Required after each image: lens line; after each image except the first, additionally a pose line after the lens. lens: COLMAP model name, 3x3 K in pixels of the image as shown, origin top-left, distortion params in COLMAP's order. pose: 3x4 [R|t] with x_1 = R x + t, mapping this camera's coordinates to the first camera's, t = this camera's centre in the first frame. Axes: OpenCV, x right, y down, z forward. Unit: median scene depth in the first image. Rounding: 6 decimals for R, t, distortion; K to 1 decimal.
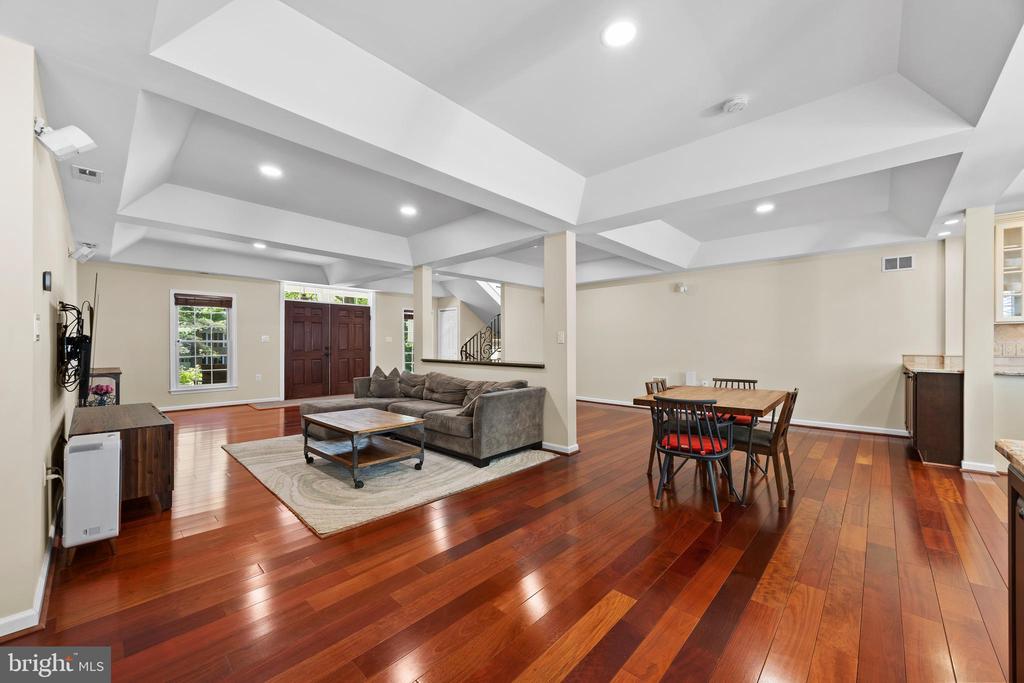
lens RADIAL K [[391.6, 0, 514.0], [0, 391.6, 345.6], [0, 0, 1]] dist [-0.006282, 0.000167]
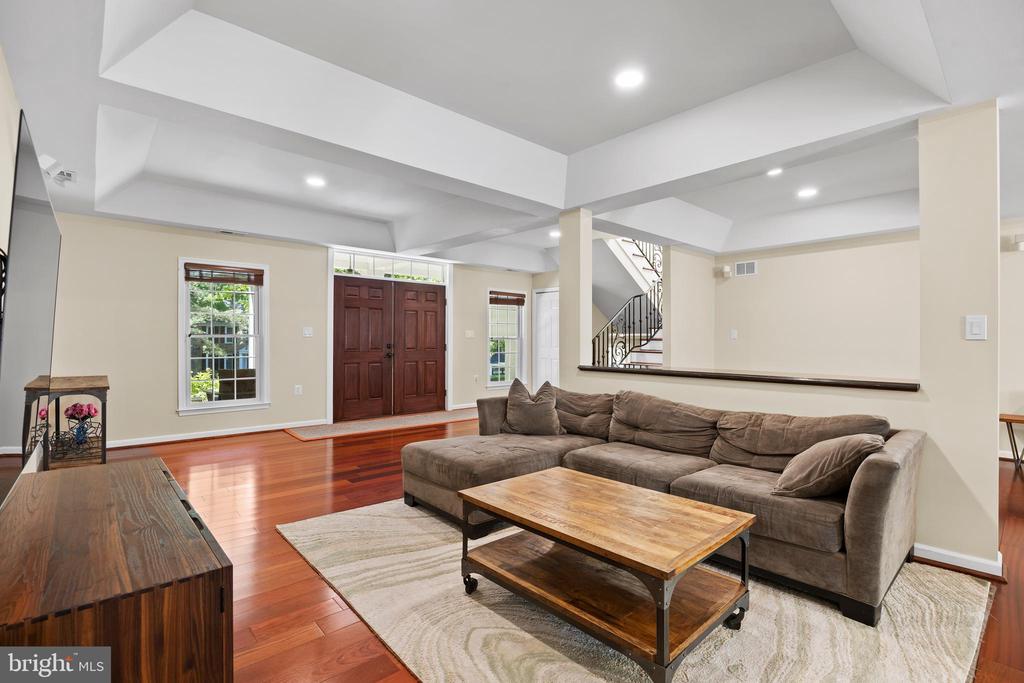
lens RADIAL K [[474.7, 0, 512.0], [0, 474.7, 341.5], [0, 0, 1]] dist [-0.015017, -0.000371]
pose [[0.996136, 0.002791, -0.087777, -0.297420], [-0.002980, 0.999994, -0.002027, -0.000649], [0.087771, 0.002281, 0.996138, 0.304193]]
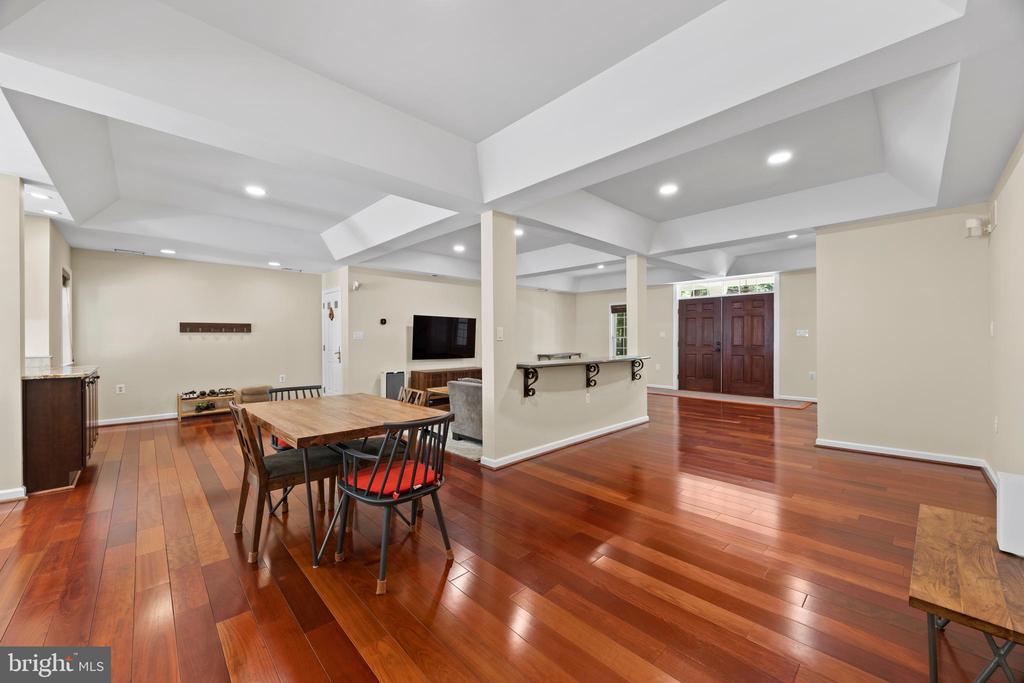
lens RADIAL K [[391.6, 0, 514.0], [0, 391.6, 345.6], [0, 0, 1]] dist [-0.006282, 0.000167]
pose [[-0.055164, 0.016181, -0.998346, 0.776114], [-0.000800, 0.999868, 0.016250, -0.005142], [0.998477, 0.001695, -0.055143, 0.849429]]
